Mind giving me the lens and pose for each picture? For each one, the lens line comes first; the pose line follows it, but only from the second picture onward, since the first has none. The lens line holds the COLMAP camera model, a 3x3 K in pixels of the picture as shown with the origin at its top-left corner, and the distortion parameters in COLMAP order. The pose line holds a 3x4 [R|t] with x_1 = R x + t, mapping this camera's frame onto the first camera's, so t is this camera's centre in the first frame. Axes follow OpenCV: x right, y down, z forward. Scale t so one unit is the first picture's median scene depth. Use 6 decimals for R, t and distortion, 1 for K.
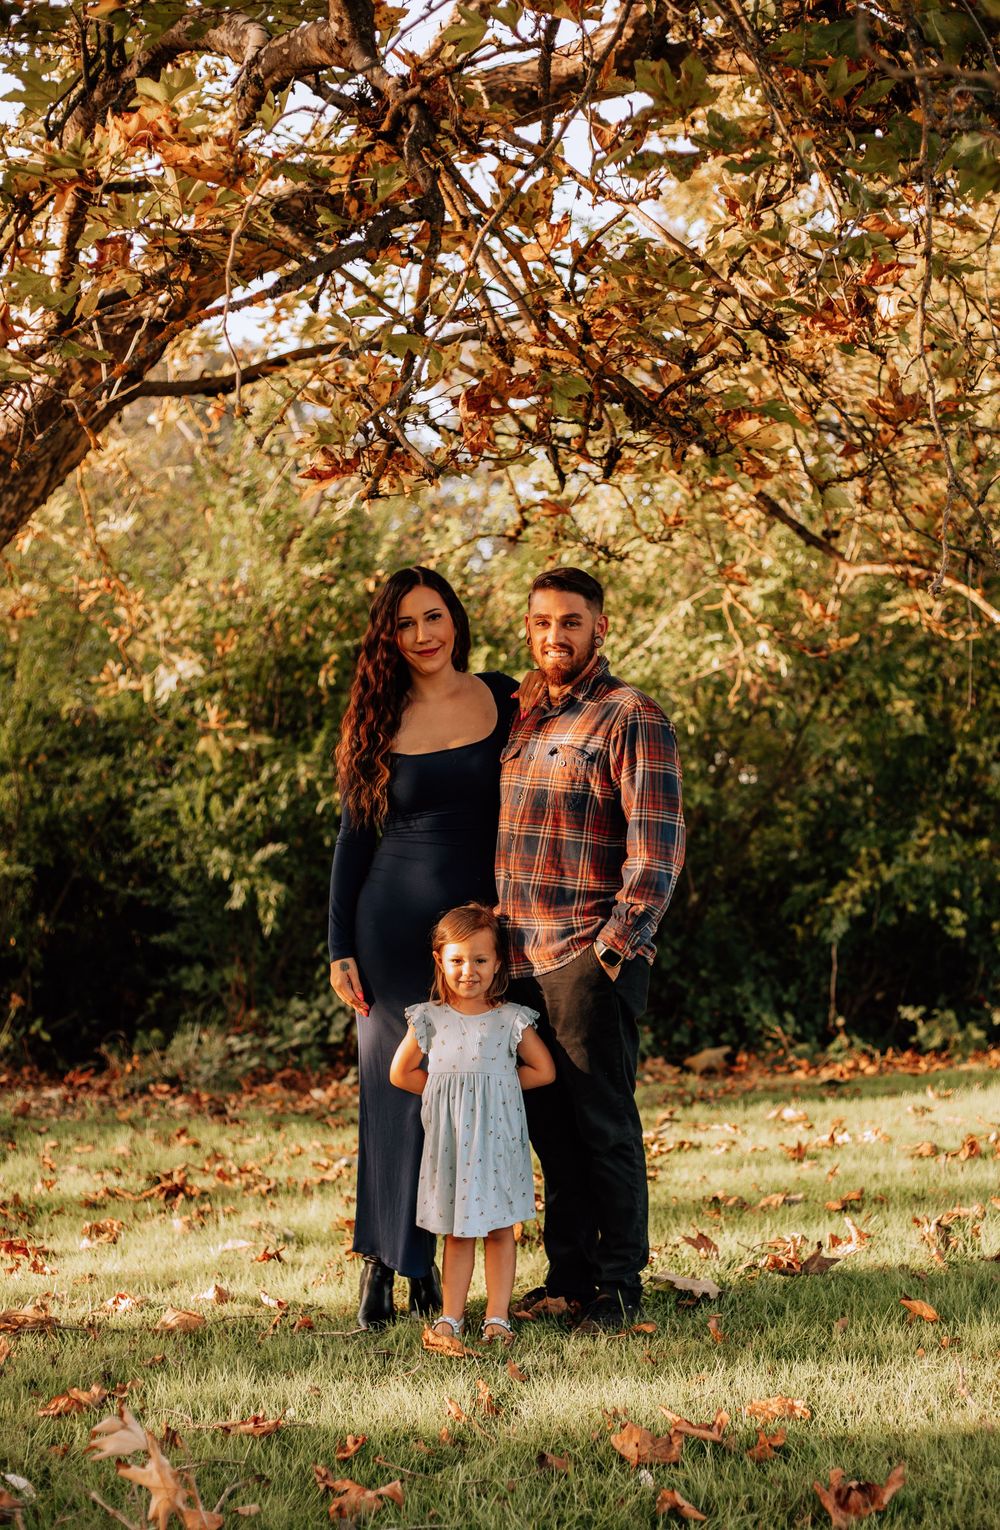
lens RADIAL K [[2197.5, 0, 501.1], [0, 2197.5, 872.2], [0, 0, 1]] dist [-0.067949, -0.031673]
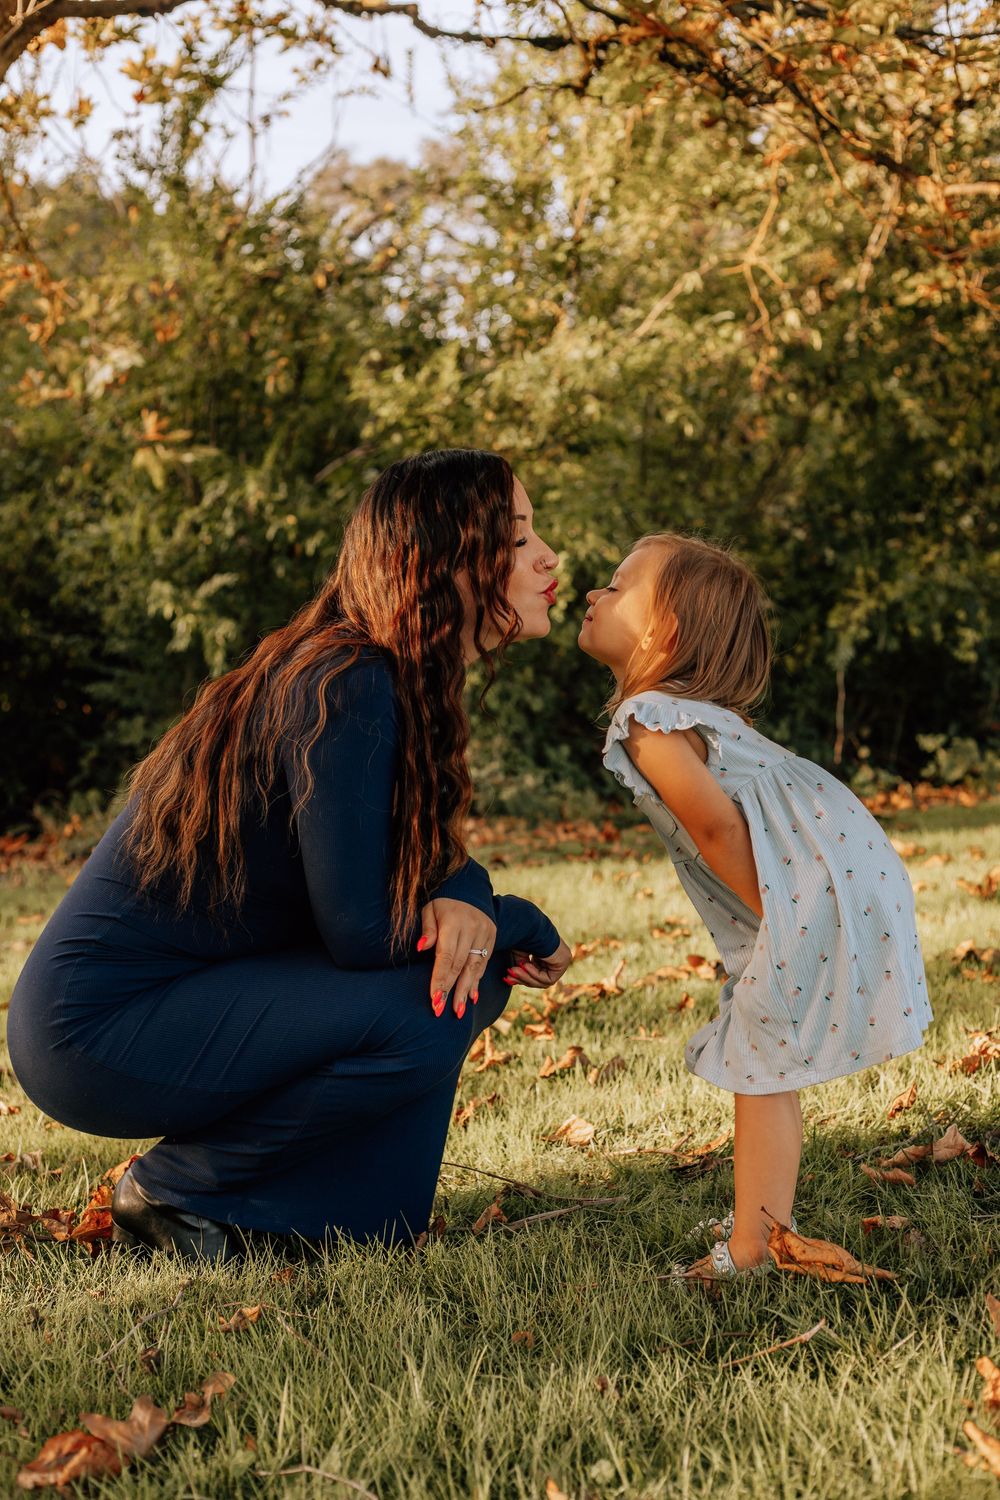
lens RADIAL K [[2109.4, 0, 500.0], [0, 2109.4, 750.0], [0, 0, 1]] dist [-0.088259, -0.109222]
pose [[0.998498, -0.031639, 0.044739, -0.030485], [0.029415, 0.998340, 0.049513, 0.018762], [-0.046231, -0.048123, 0.997771, 0.137248]]
